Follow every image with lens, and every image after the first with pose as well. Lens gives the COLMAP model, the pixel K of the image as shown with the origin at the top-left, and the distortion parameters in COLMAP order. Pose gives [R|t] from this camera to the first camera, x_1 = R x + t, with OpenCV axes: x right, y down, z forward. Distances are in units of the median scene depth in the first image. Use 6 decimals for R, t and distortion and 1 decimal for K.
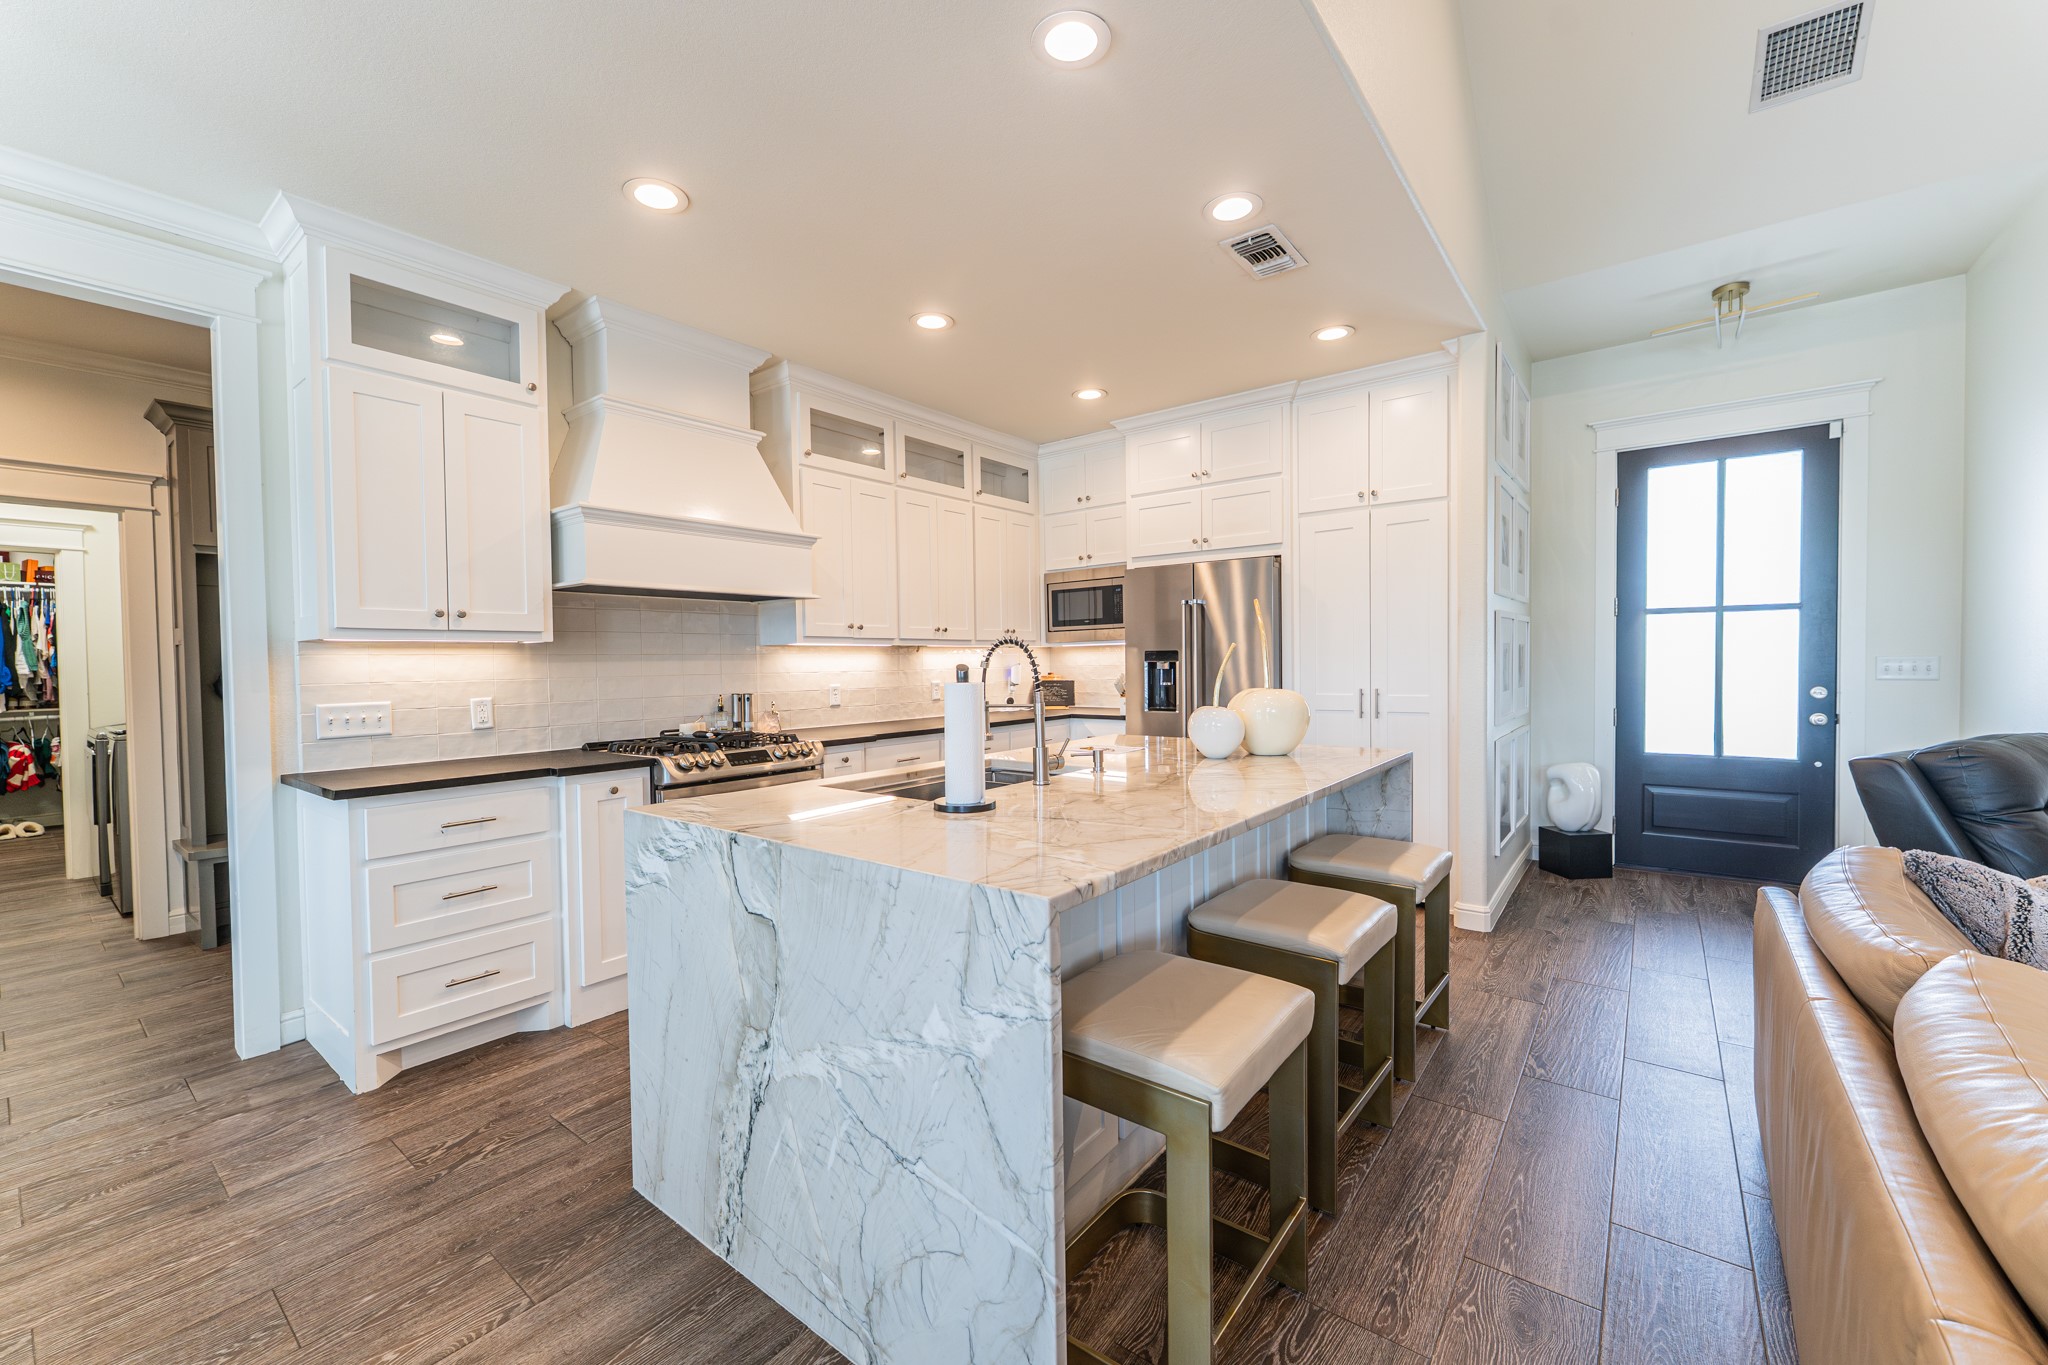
lens RADIAL K [[826.8, 0, 1011.9], [0, 826.8, 678.2], [0, 0, 1]] dist [-0.000705, 0.001155]
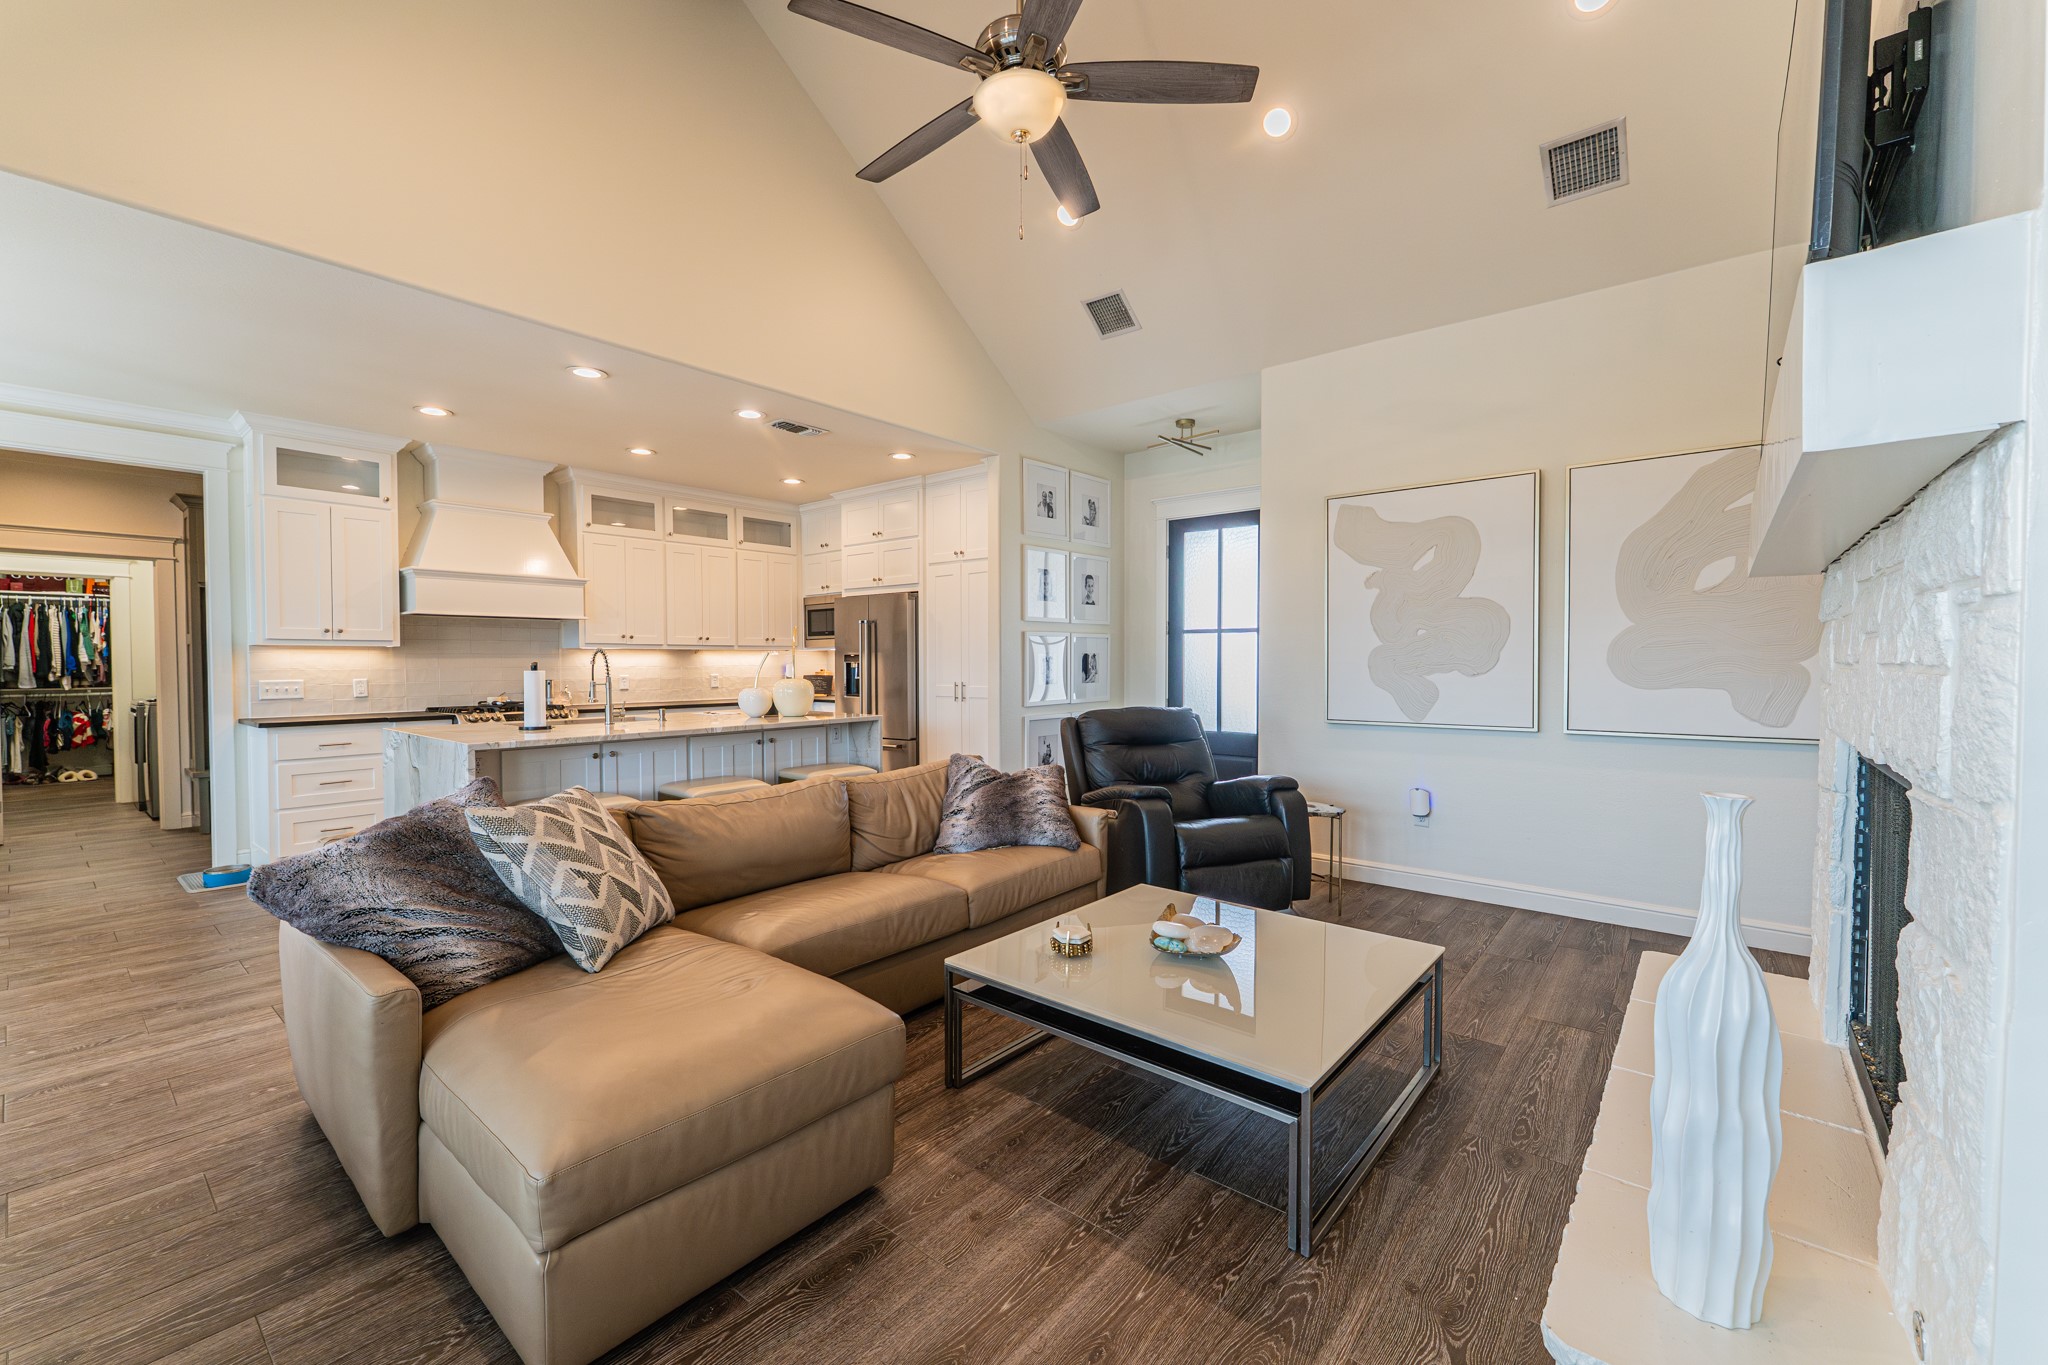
lens RADIAL K [[826.8, 0, 1004.1], [0, 826.8, 678.1], [0, 0, 1]] dist [-0.000705, 0.001155]
pose [[0.999637, 0.012114, -0.024060, 0.590055], [-0.012077, 0.999926, 0.001693, 0.002505], [0.024079, -0.001402, 0.999709, -0.544590]]
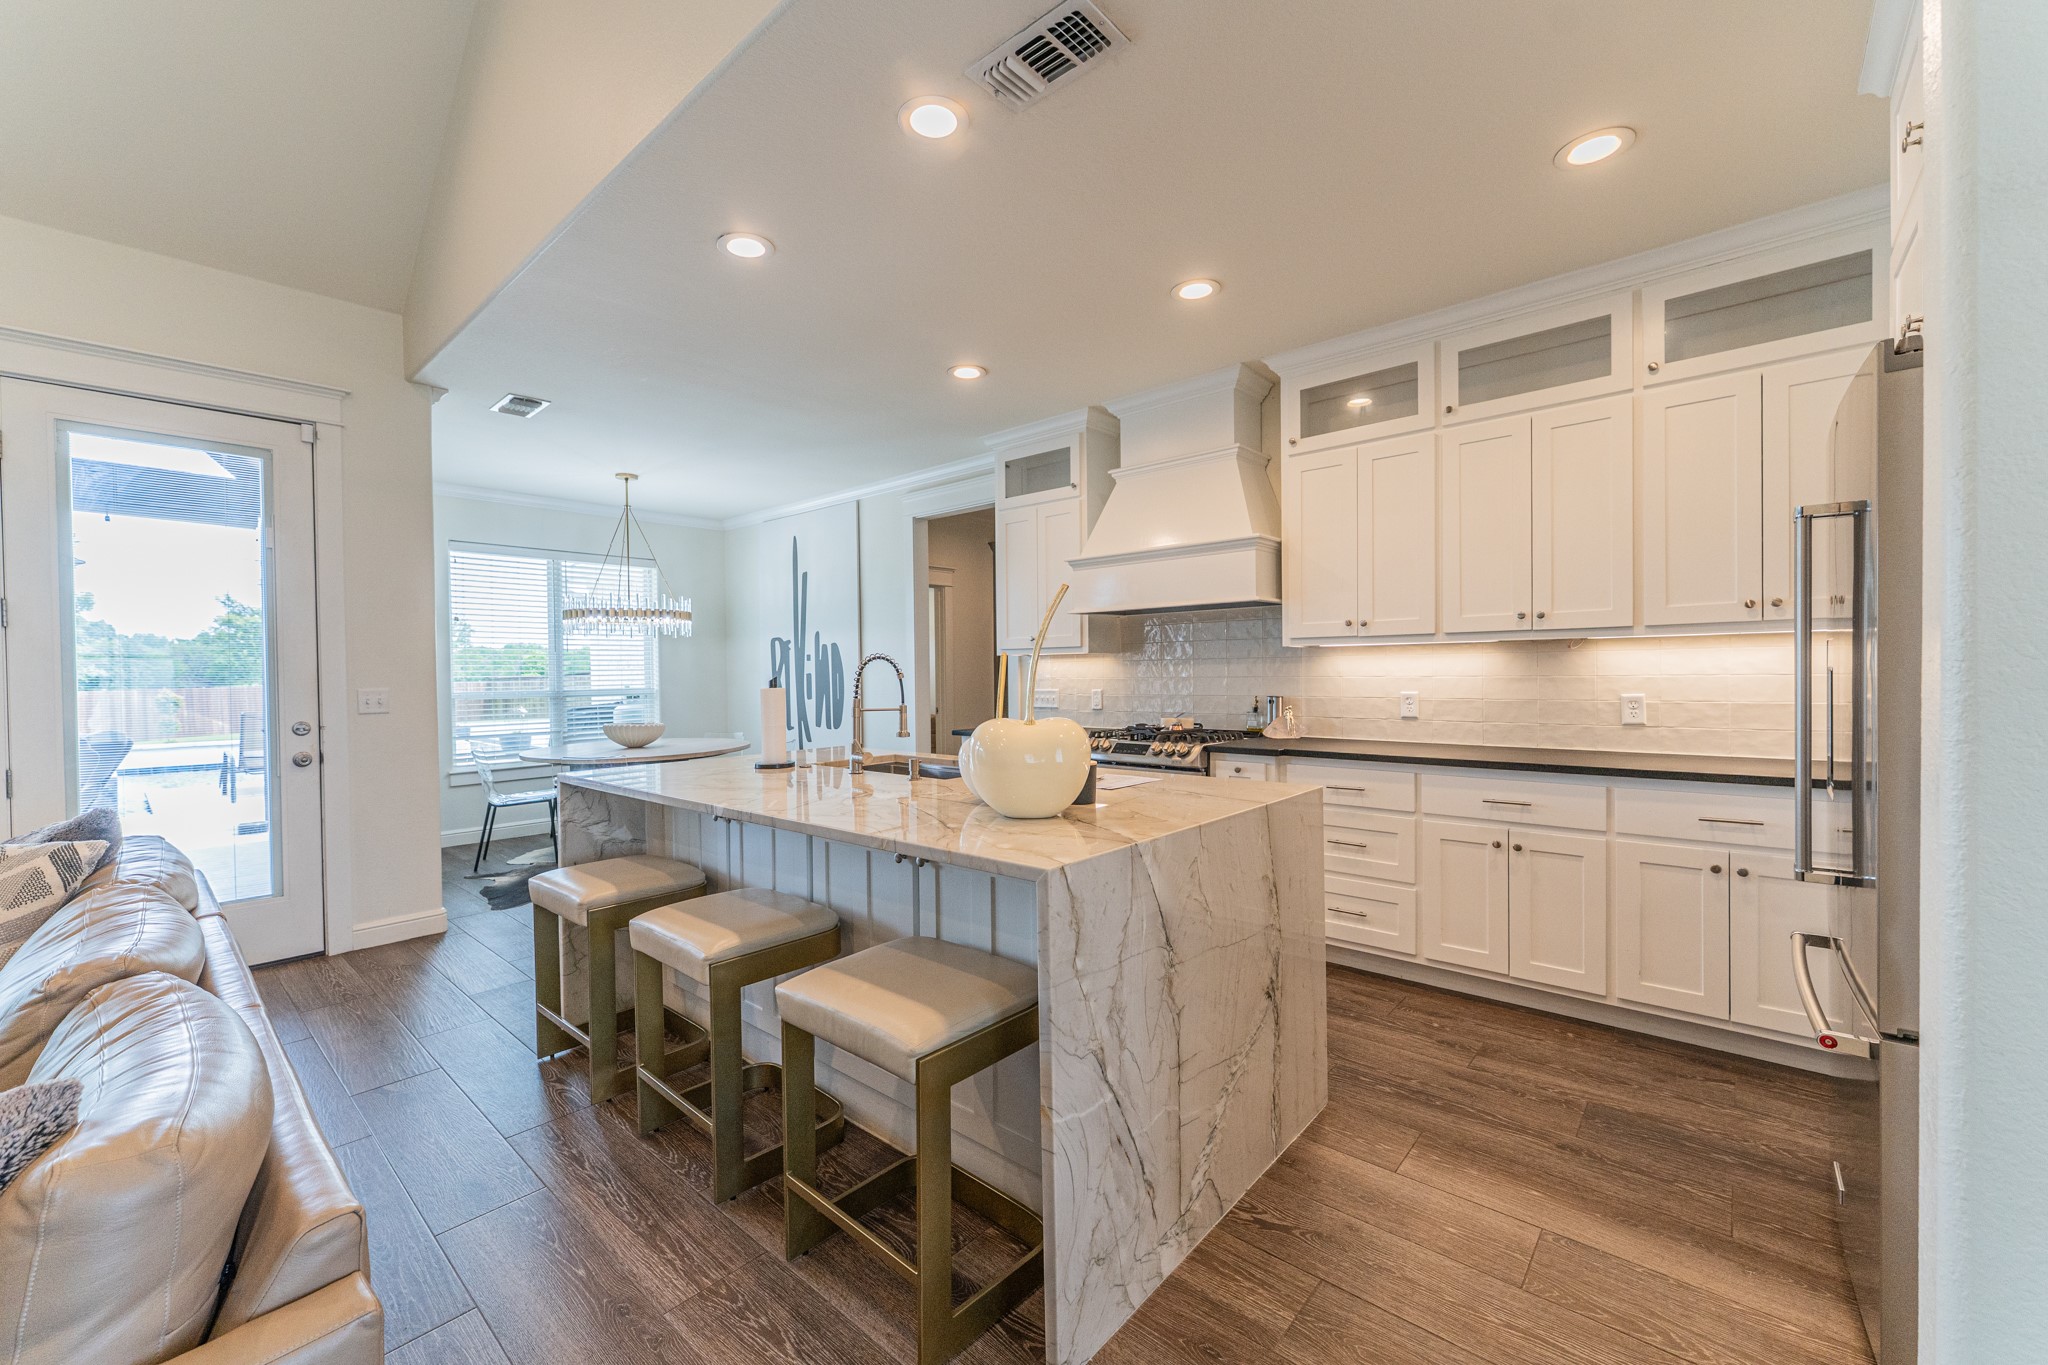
lens RADIAL K [[826.8, 0, 1011.8], [0, 826.8, 686.0], [0, 0, 1]] dist [-0.000705, 0.001155]
pose [[-0.071657, 0.028797, -0.997014, 0.741247], [-0.009979, 0.999512, 0.029586, -0.021878], [0.997379, 0.012069, -0.071335, 0.780494]]
